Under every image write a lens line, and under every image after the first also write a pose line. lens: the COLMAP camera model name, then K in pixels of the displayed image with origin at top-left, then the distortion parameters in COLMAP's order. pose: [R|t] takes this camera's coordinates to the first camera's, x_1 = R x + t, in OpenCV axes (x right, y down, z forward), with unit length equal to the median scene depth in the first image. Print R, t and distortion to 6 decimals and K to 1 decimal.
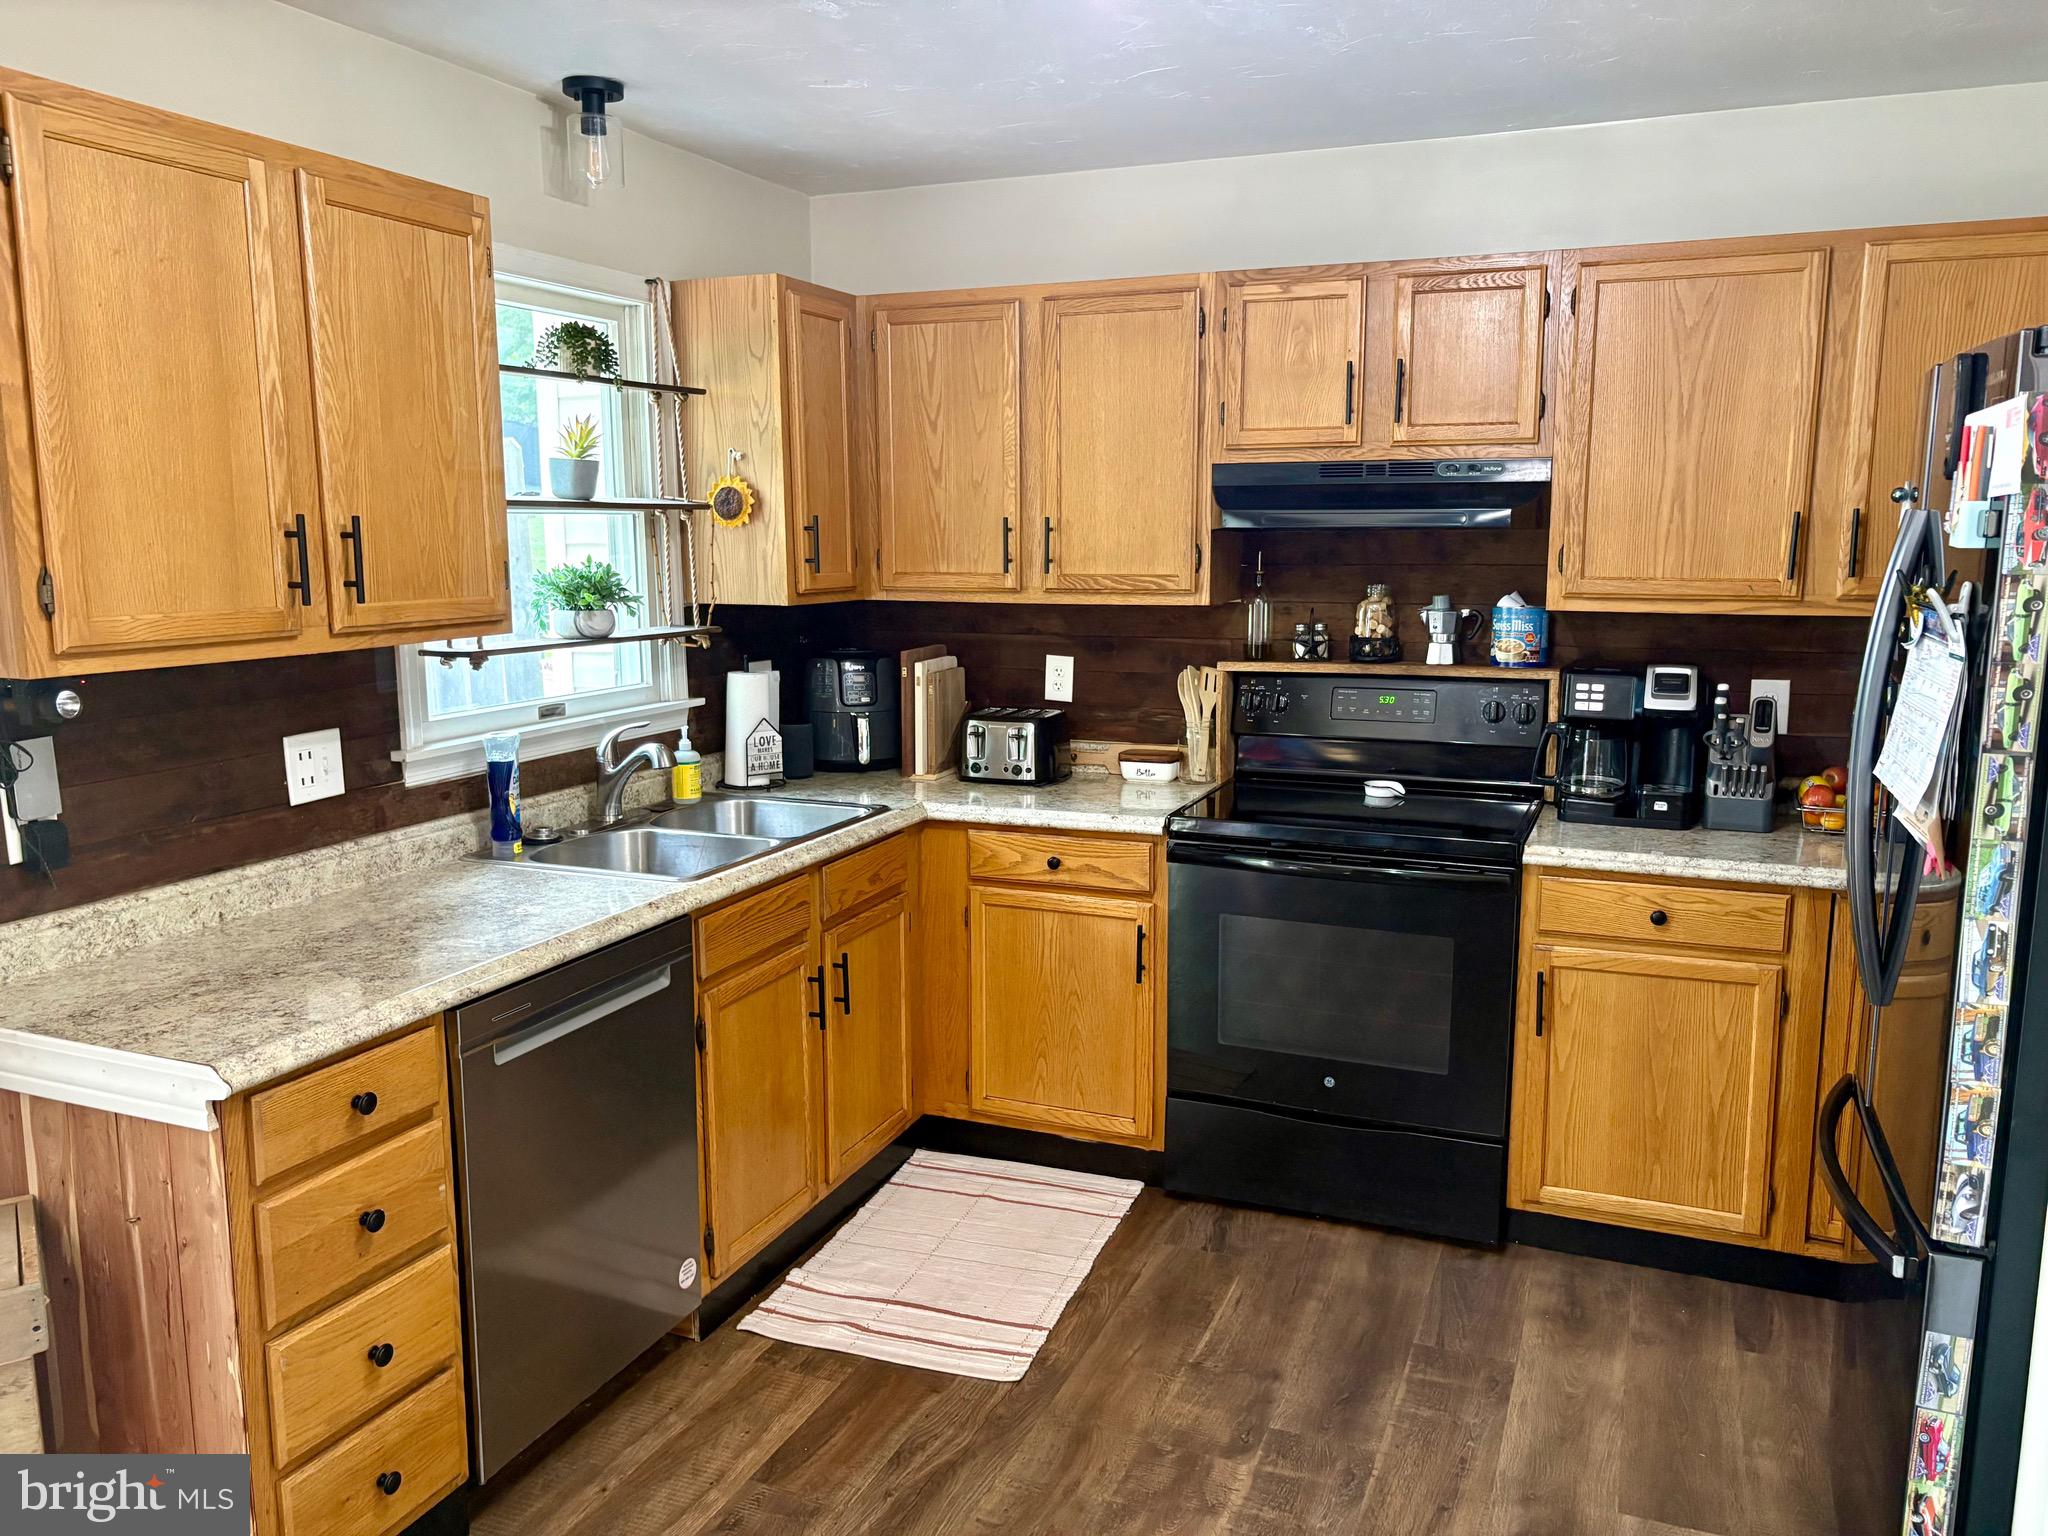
lens RADIAL K [[1557.3, 0, 1028.4], [0, 1557.3, 770.8], [0, 0, 1]] dist [0.054121, -0.068727]
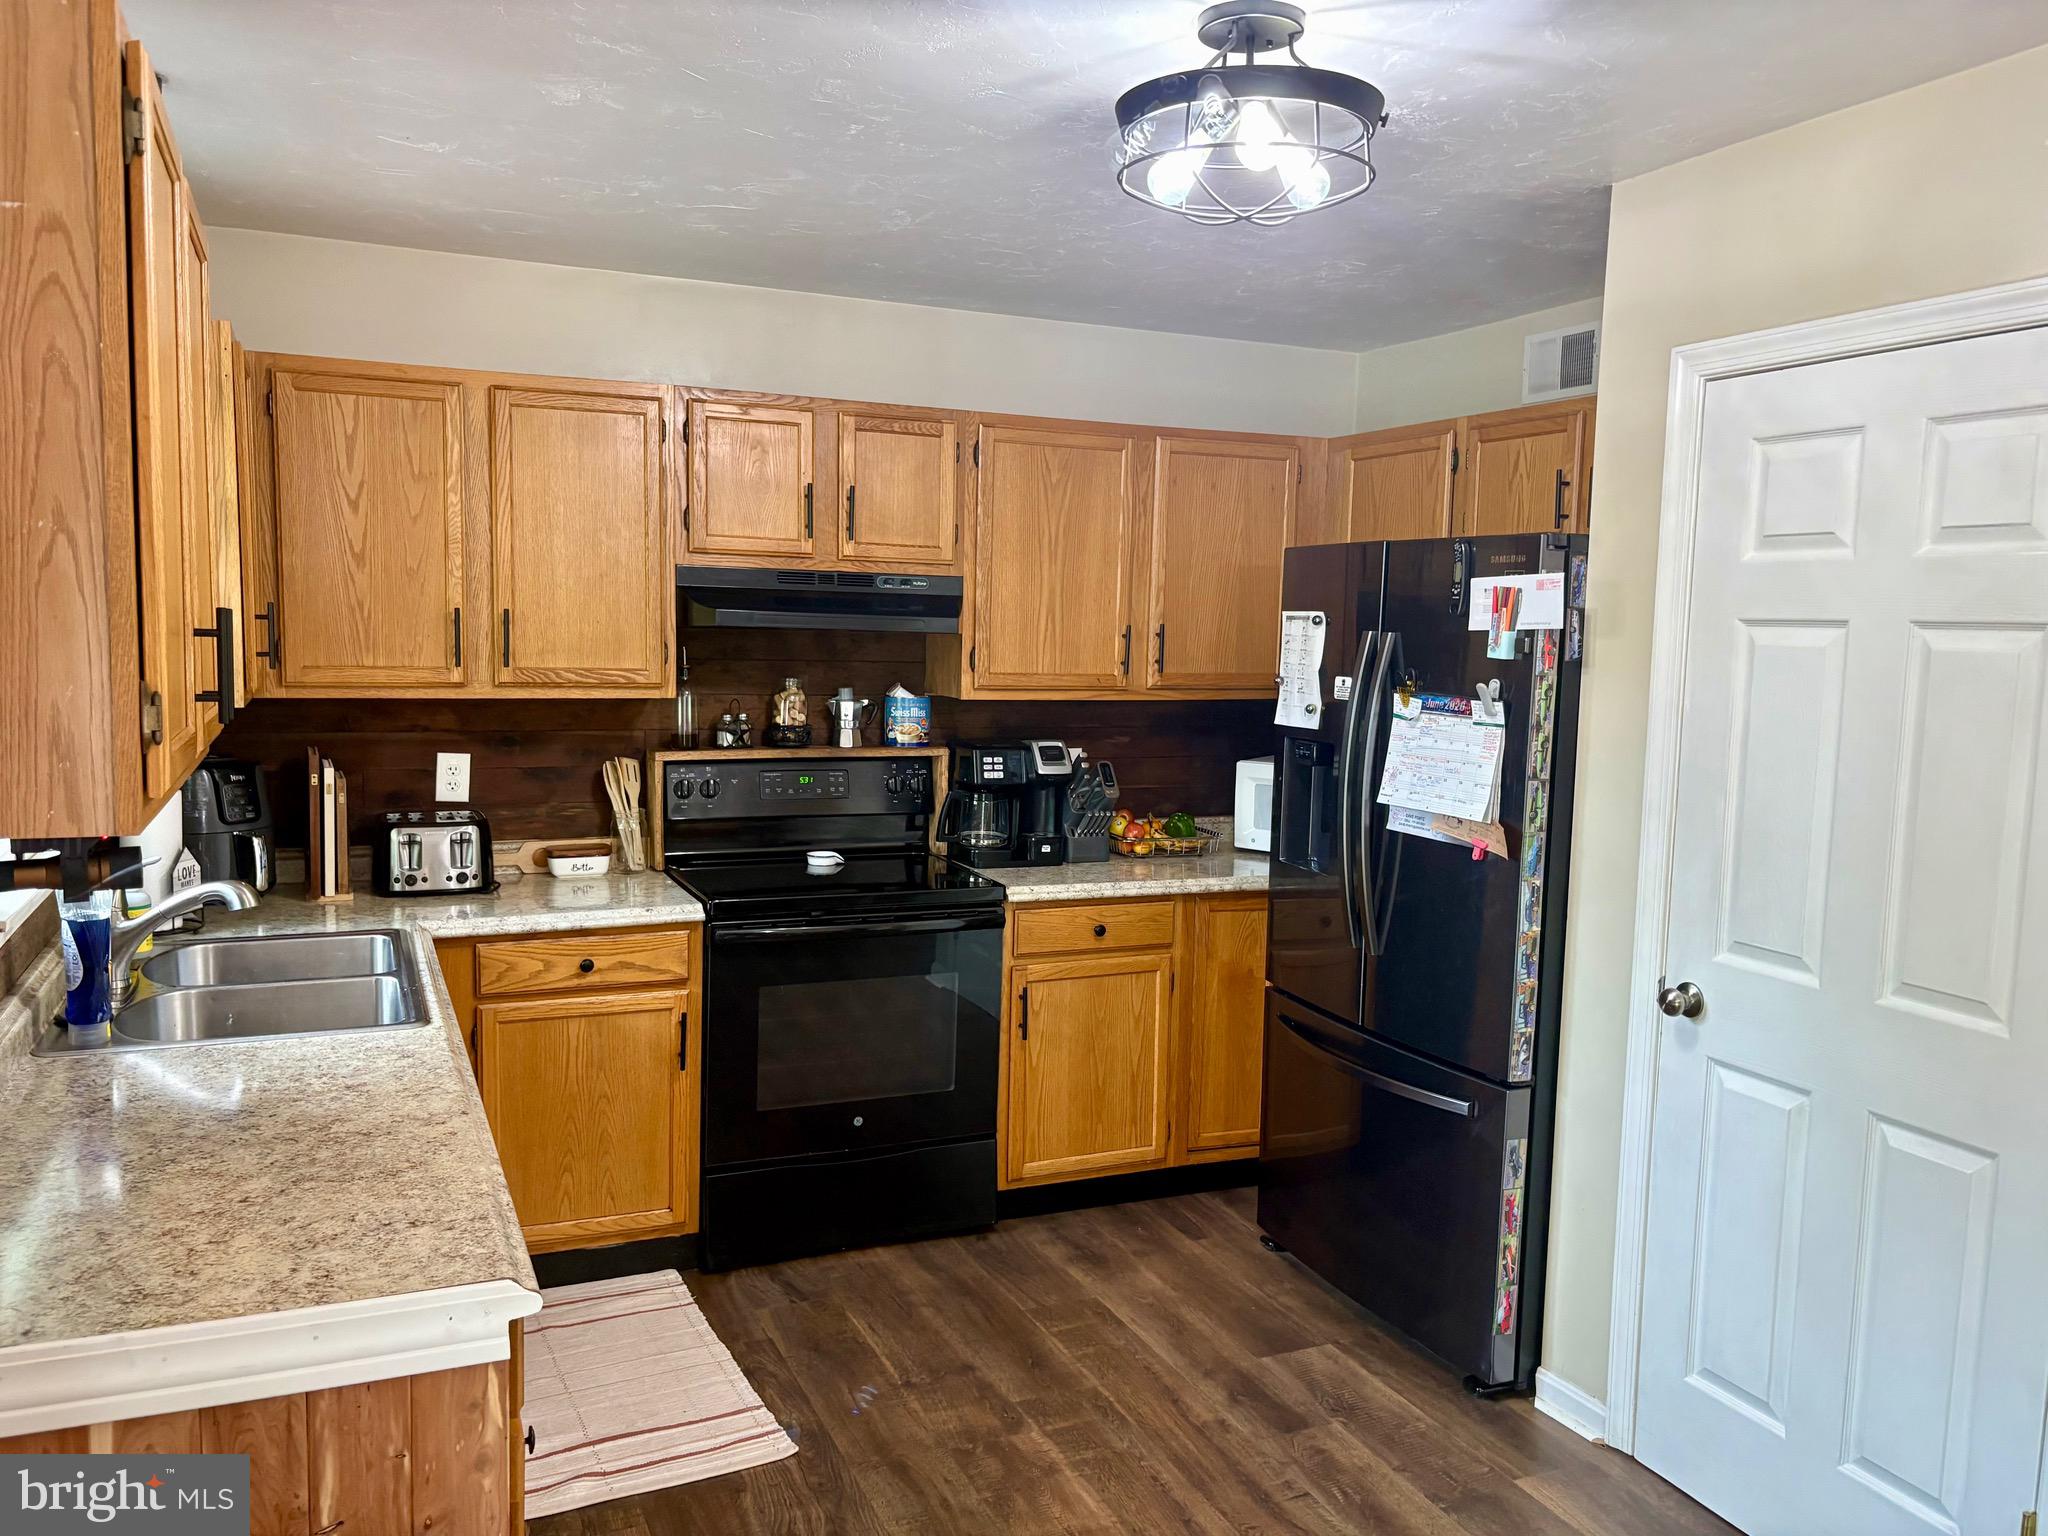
lens RADIAL K [[1557.3, 0, 1038.4], [0, 1557.3, 771.0], [0, 0, 1]] dist [0.054121, -0.068727]
pose [[0.690601, -0.051729, 0.721384, -0.526190], [0.088297, 0.996008, -0.013108, -0.025356], [-0.717826, 0.072748, 0.692411, 0.118256]]
